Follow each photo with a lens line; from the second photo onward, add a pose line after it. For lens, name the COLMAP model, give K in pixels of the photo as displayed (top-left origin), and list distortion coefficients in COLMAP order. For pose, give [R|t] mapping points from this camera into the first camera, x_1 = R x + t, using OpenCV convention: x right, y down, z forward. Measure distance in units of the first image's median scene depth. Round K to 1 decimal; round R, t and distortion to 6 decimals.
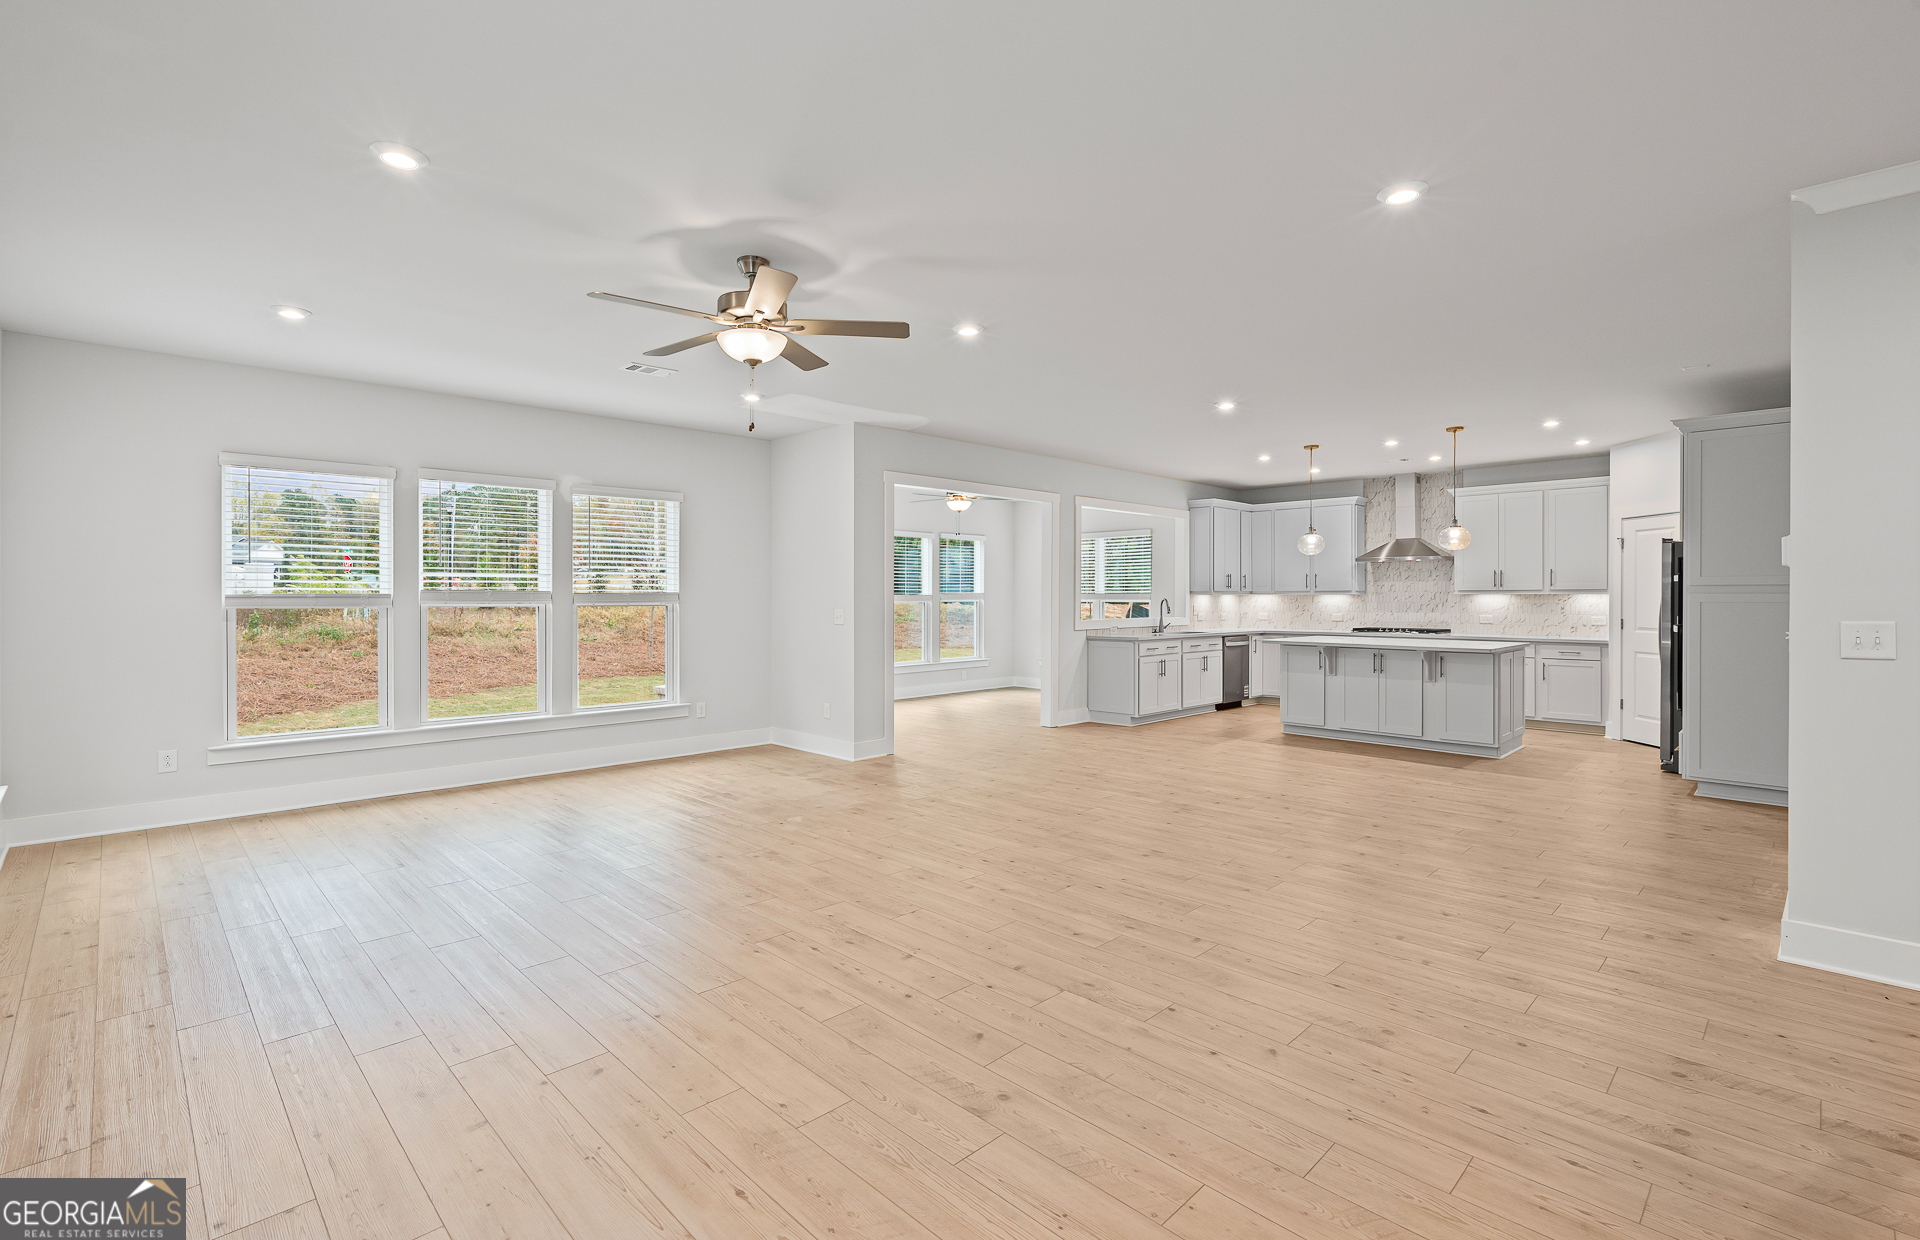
lens RADIAL K [[868.2, 0, 951.7], [0, 868.2, 608.0], [0, 0, 1]] dist [-0.008417, -0.000238]
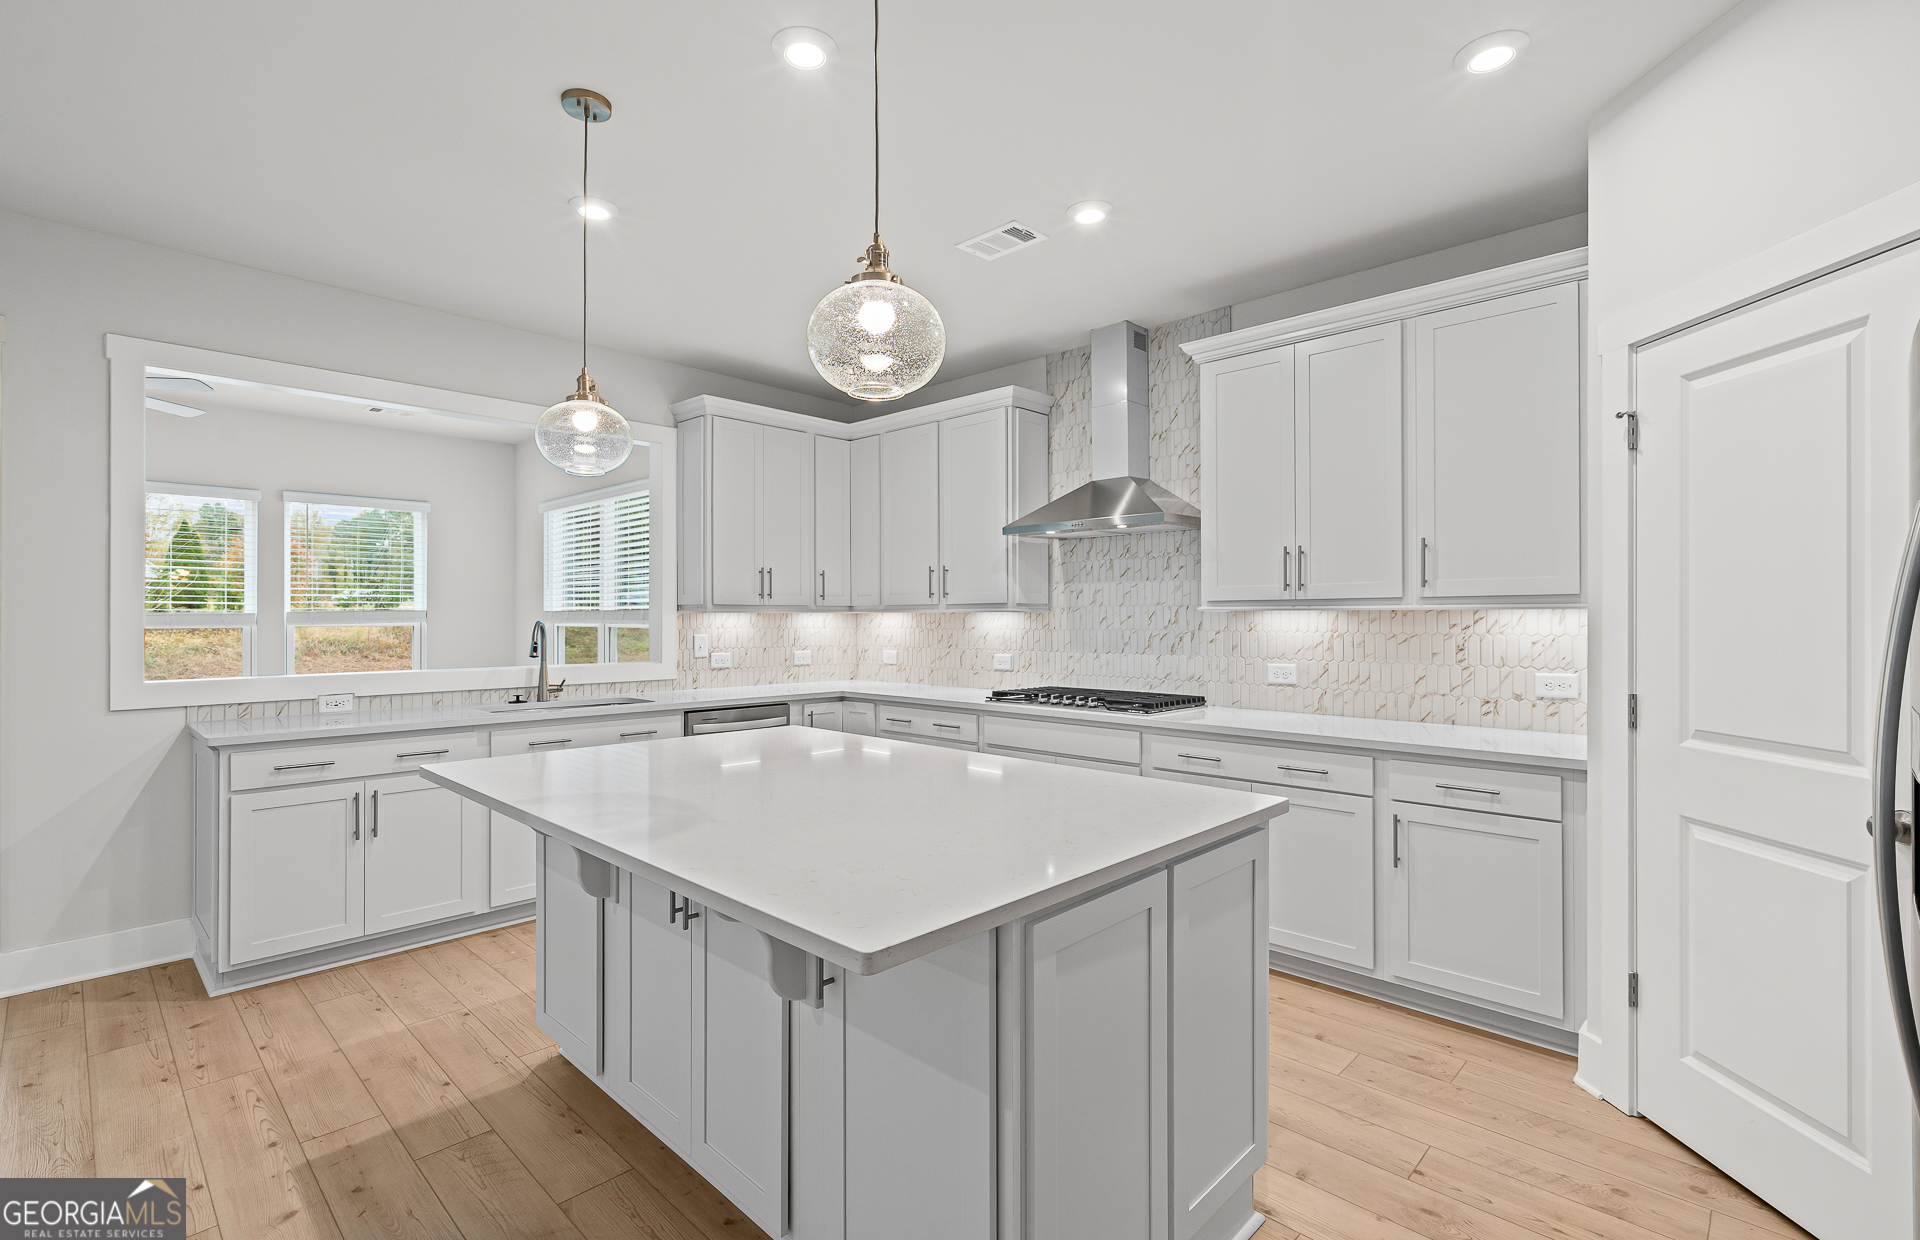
lens RADIAL K [[877.1, 0, 960.0], [0, 877.1, 620.0], [0, 0, 1]] dist [-0.000548, -0.000066]
pose [[0.999414, 0.000184, 0.034242, 0.453018], [0.000133, 0.999957, -0.009256, -0.007917], [-0.034243, 0.009255, 0.999371, 0.597977]]
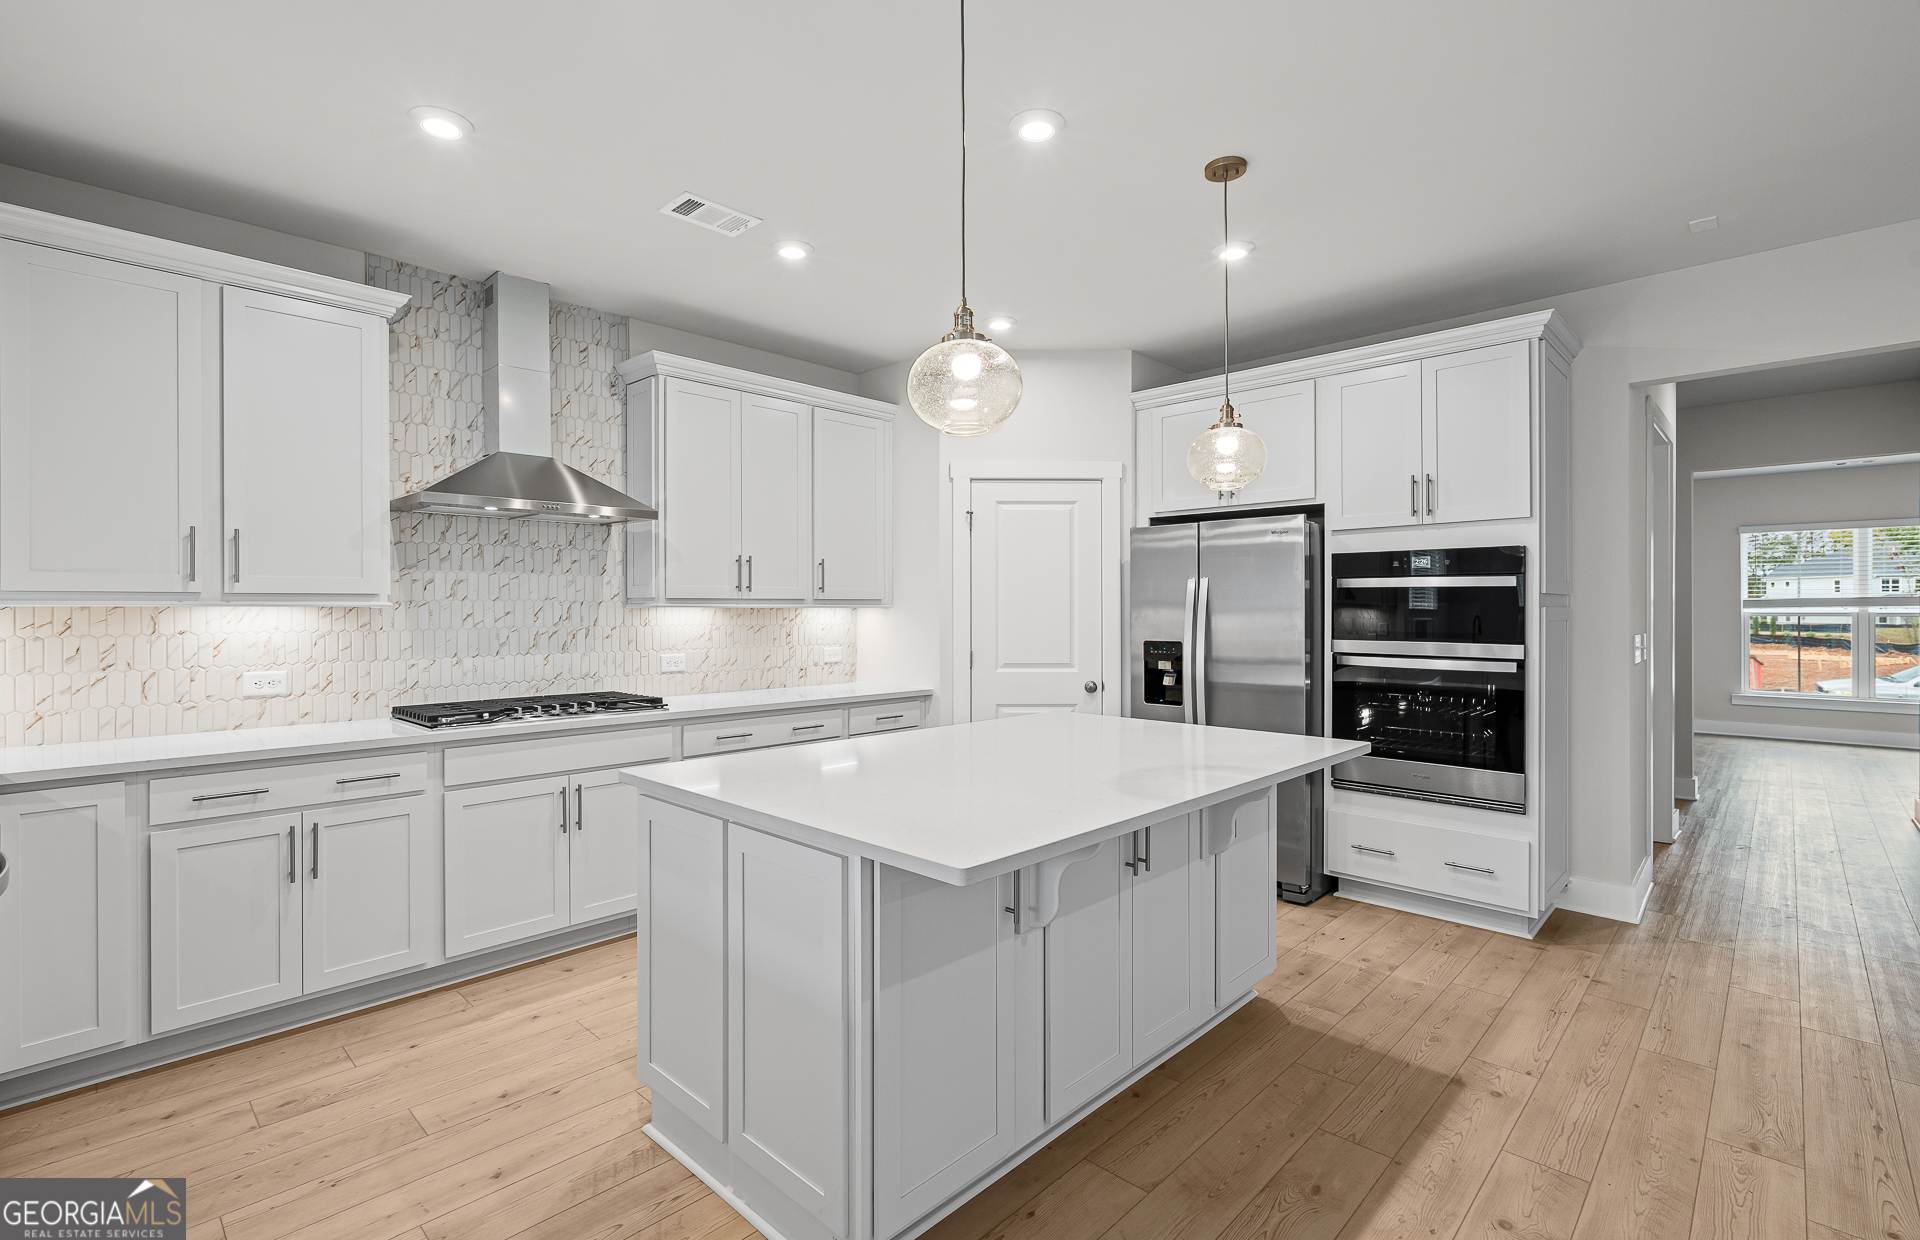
lens RADIAL K [[868.2, 0, 951.7], [0, 868.2, 608.0], [0, 0, 1]] dist [-0.008417, -0.000238]
pose [[-0.028016, 0.005488, 0.999592, 0.157460], [0.015070, 0.999874, -0.005067, -0.011127], [-0.999494, 0.014922, -0.028095, 0.861817]]
